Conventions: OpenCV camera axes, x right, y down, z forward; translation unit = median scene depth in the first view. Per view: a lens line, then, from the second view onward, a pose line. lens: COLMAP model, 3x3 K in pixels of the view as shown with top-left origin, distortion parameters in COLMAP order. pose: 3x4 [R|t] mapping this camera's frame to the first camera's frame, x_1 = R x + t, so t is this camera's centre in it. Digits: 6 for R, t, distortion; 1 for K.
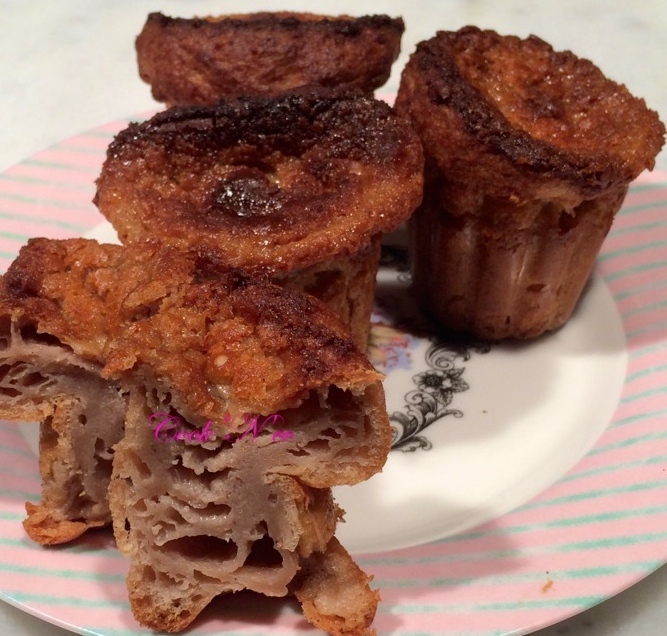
lens RADIAL K [[1415.3, 0, 333.5], [0, 1415.3, 318.0], [0, 0, 1]] dist [0.025892, 0.000000]
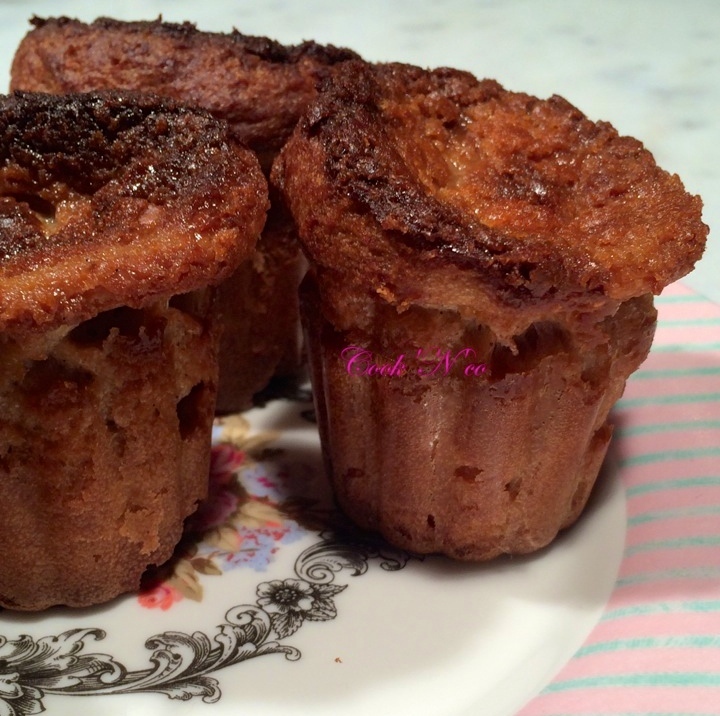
lens RADIAL K [[1351.1, 0, 360.1], [0, 1351.1, 357.8], [0, 0, 1]] dist [0.047967, 0.000000]
pose [[0.956120, 0.141397, -0.256595, 0.242533], [-0.179041, 0.975251, -0.129726, 0.014127], [0.231902, 0.169974, 0.957774, 0.429652]]
